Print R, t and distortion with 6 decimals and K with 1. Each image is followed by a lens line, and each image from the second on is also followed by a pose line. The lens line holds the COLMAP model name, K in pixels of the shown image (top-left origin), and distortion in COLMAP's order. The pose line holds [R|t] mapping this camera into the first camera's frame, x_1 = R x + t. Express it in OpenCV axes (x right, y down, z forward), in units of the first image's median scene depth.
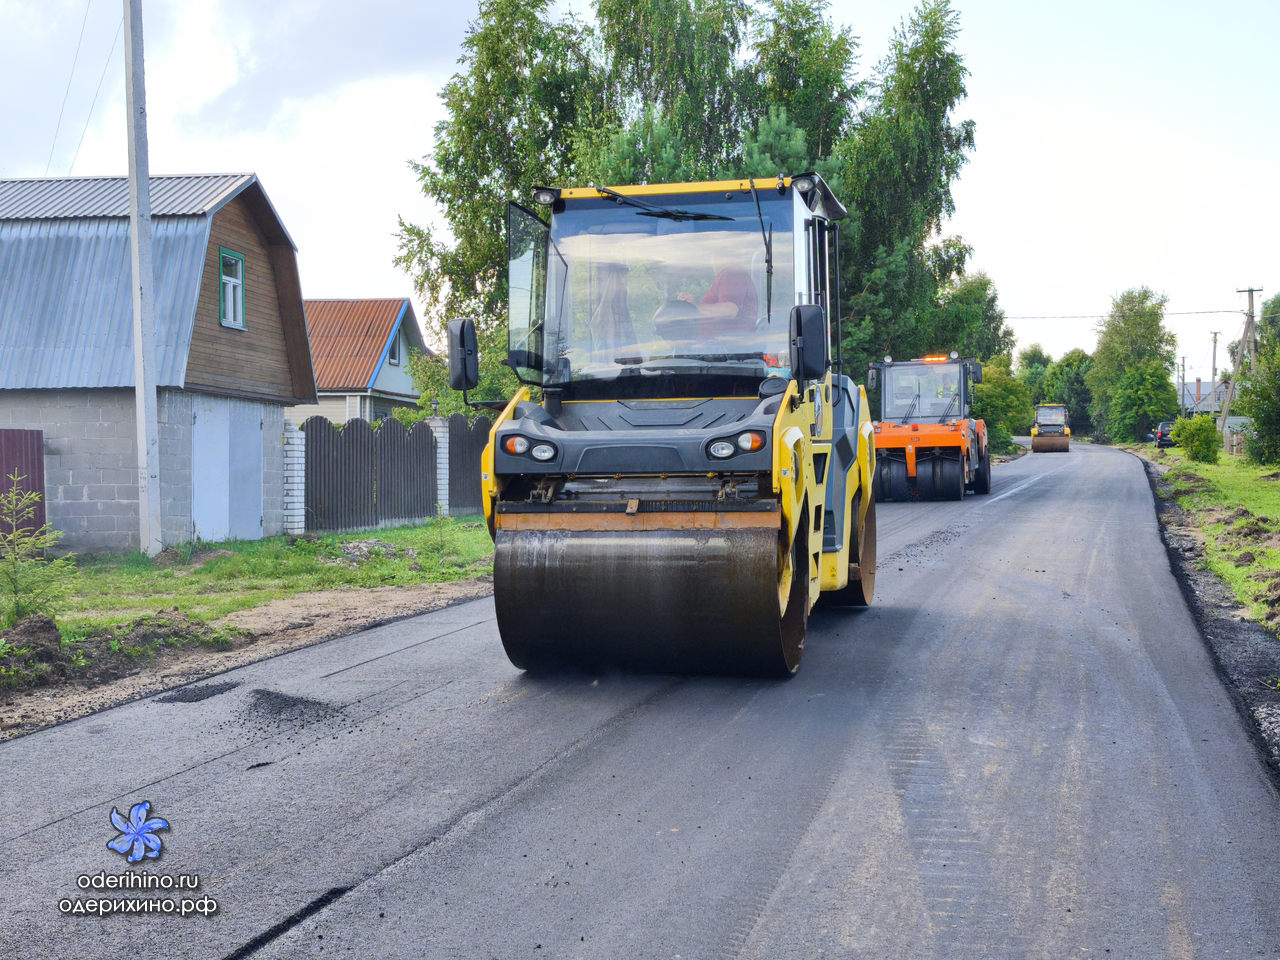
lens RADIAL K [[1720.5, 0, 635.2], [0, 1720.5, 479.0], [0, 0, 1]] dist [0.212053, 0.000000]
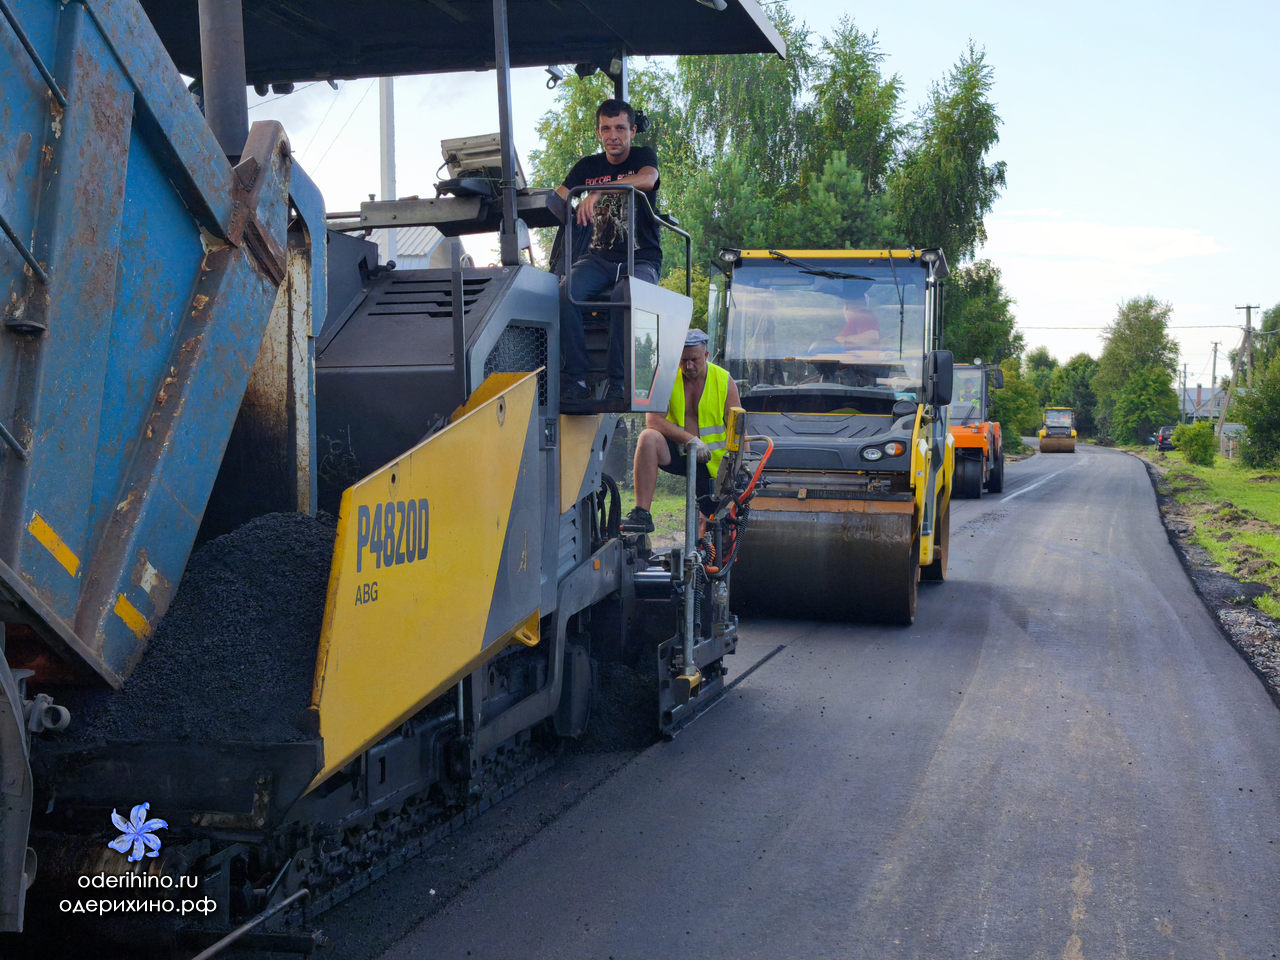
lens RADIAL K [[1720.5, 0, 643.5], [0, 1720.5, 483.0], [0, 0, 1]] dist [0.212053, 0.000000]
pose [[0.999774, 0.020743, 0.004591, -0.041125], [-0.020775, 0.999759, 0.007034, 0.001538], [-0.004444, -0.007128, 0.999965, -0.133746]]
